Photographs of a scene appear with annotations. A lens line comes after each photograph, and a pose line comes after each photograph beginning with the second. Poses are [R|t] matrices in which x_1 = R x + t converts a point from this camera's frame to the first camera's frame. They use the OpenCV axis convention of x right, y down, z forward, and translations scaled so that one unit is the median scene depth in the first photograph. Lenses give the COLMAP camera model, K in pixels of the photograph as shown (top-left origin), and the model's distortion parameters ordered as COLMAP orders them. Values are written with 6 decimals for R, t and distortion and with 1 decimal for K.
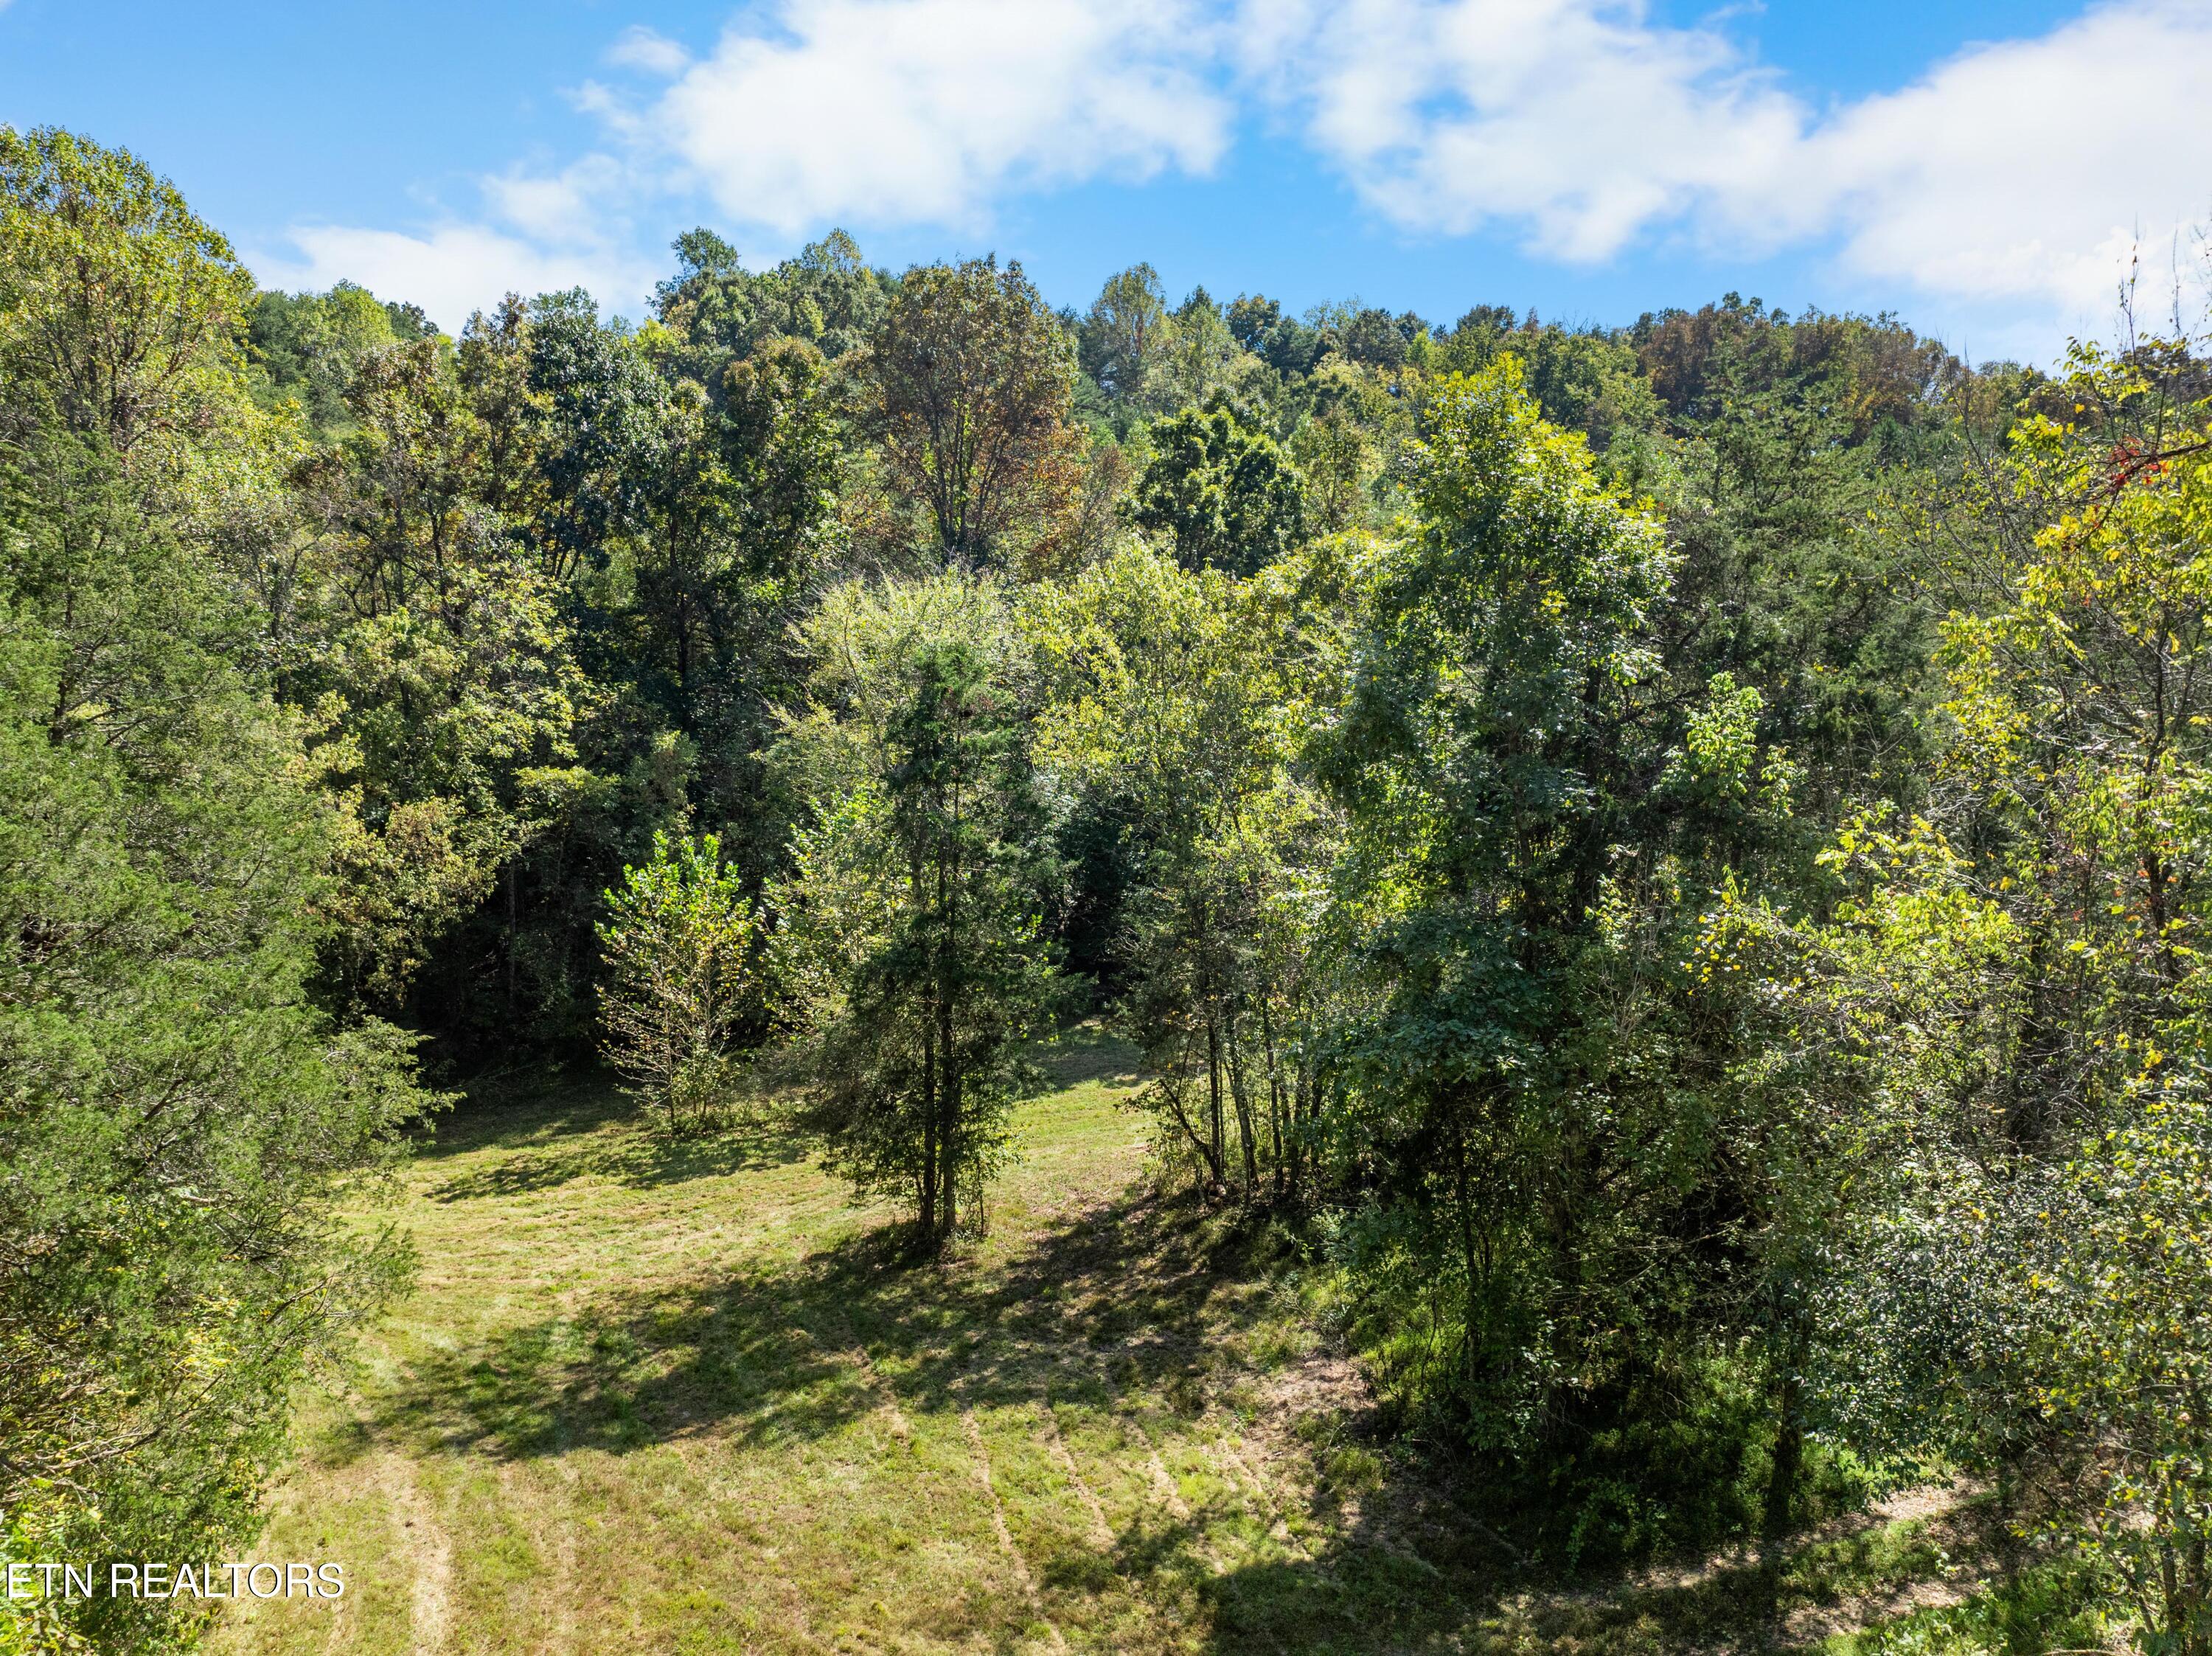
lens RADIAL K [[1560.7, 0, 1111.5], [0, 1560.7, 826.8], [0, 0, 1]] dist [-0.040025, 0.003582]
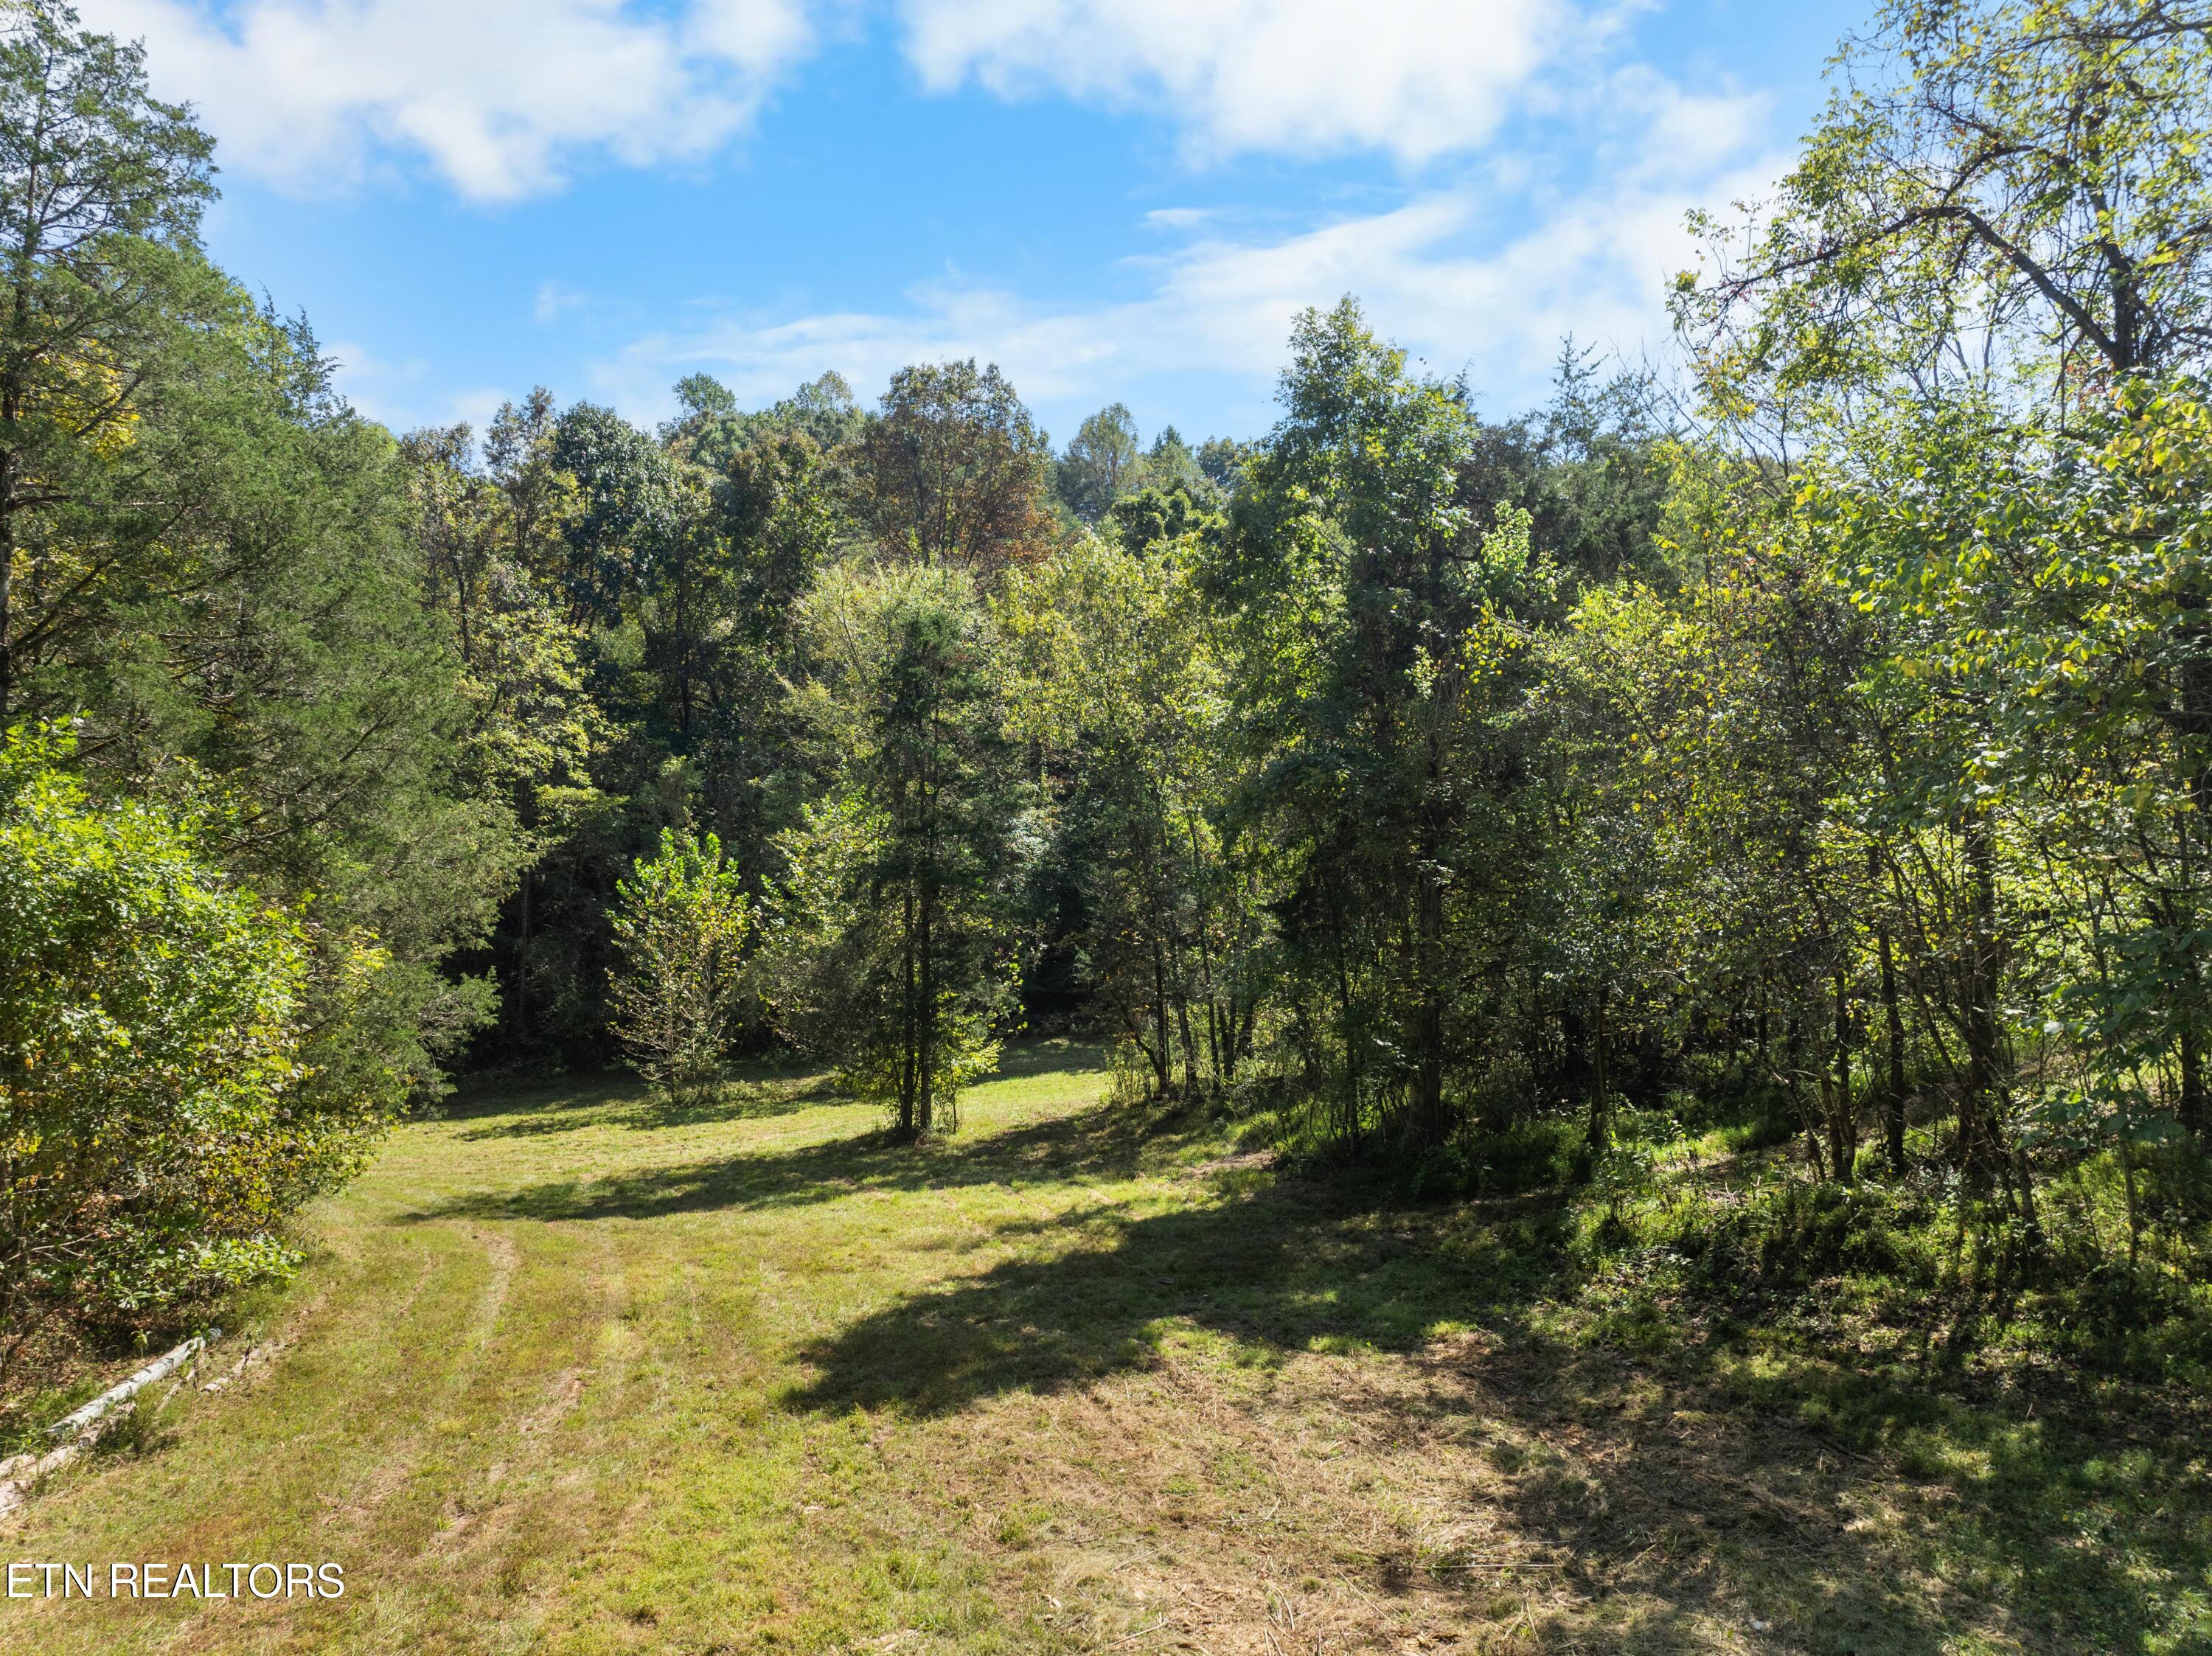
lens RADIAL K [[1560.7, 0, 1111.5], [0, 1560.7, 826.8], [0, 0, 1]] dist [-0.040025, 0.003582]
pose [[0.999933, -0.000750, 0.011543, 0.010922], [0.001915, 0.994856, -0.101278, 0.092311], [-0.011408, 0.101293, 0.994791, -0.089695]]
